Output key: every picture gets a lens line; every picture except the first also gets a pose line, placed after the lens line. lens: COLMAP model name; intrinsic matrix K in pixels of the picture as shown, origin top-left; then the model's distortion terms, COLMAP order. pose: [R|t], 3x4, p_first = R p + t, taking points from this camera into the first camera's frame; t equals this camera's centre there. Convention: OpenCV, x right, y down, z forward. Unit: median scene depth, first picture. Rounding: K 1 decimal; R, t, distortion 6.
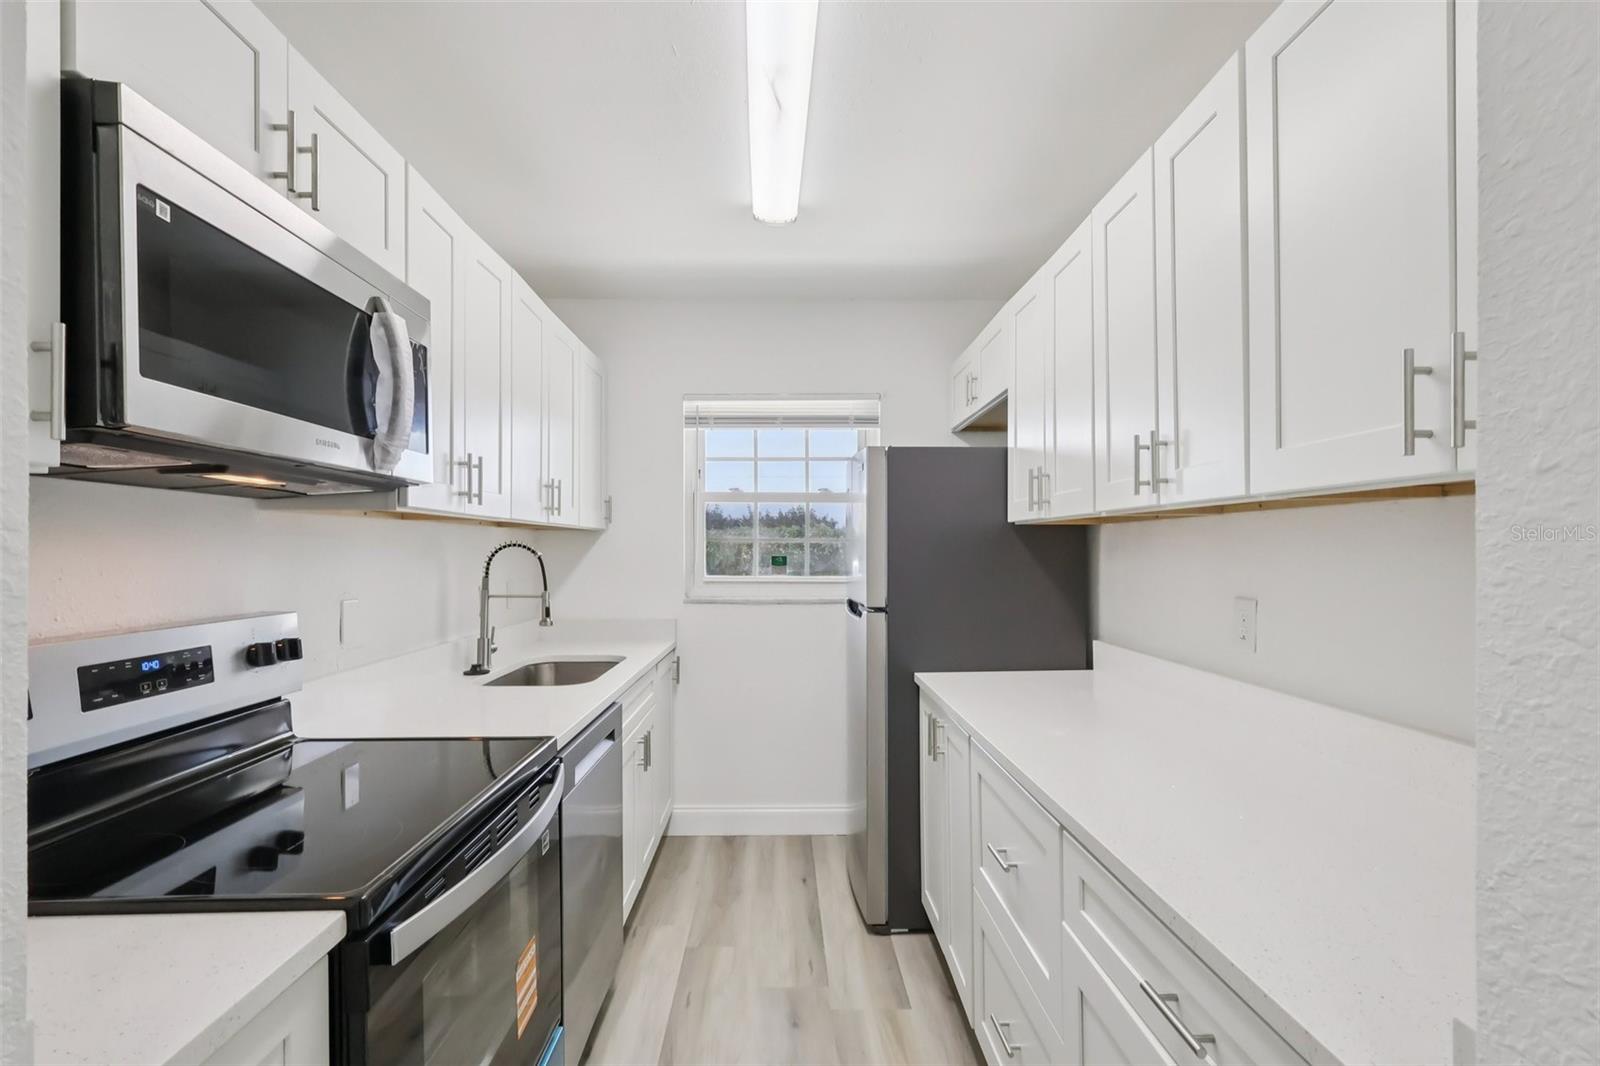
lens RADIAL K [[744.7, 0, 789.0], [0, 744.7, 546.0], [0, 0, 1]] dist [-0.001588, -0.000206]
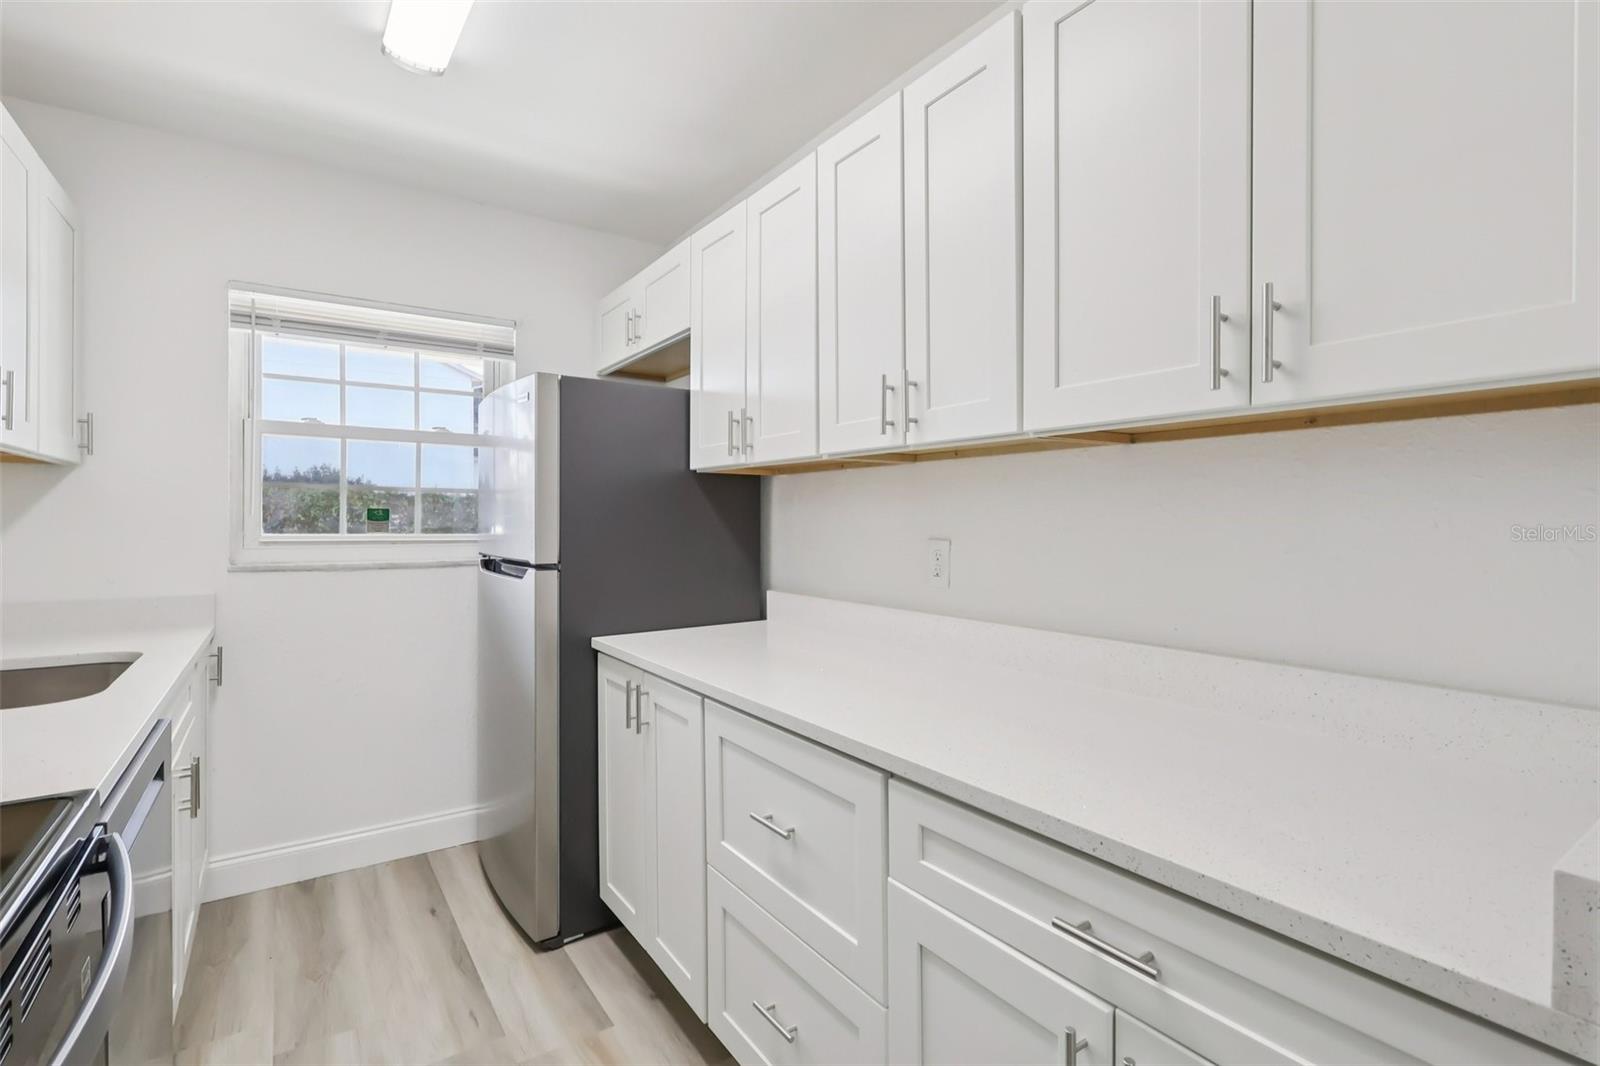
lens RADIAL K [[744.7, 0, 803.9], [0, 744.7, 518.4], [0, 0, 1]] dist [-0.001588, -0.000206]
pose [[0.829970, 0.003826, 0.557795, -0.109717], [-0.006721, 0.999972, 0.003141, 0.025559], [-0.557768, -0.006355, 0.829973, 0.135001]]
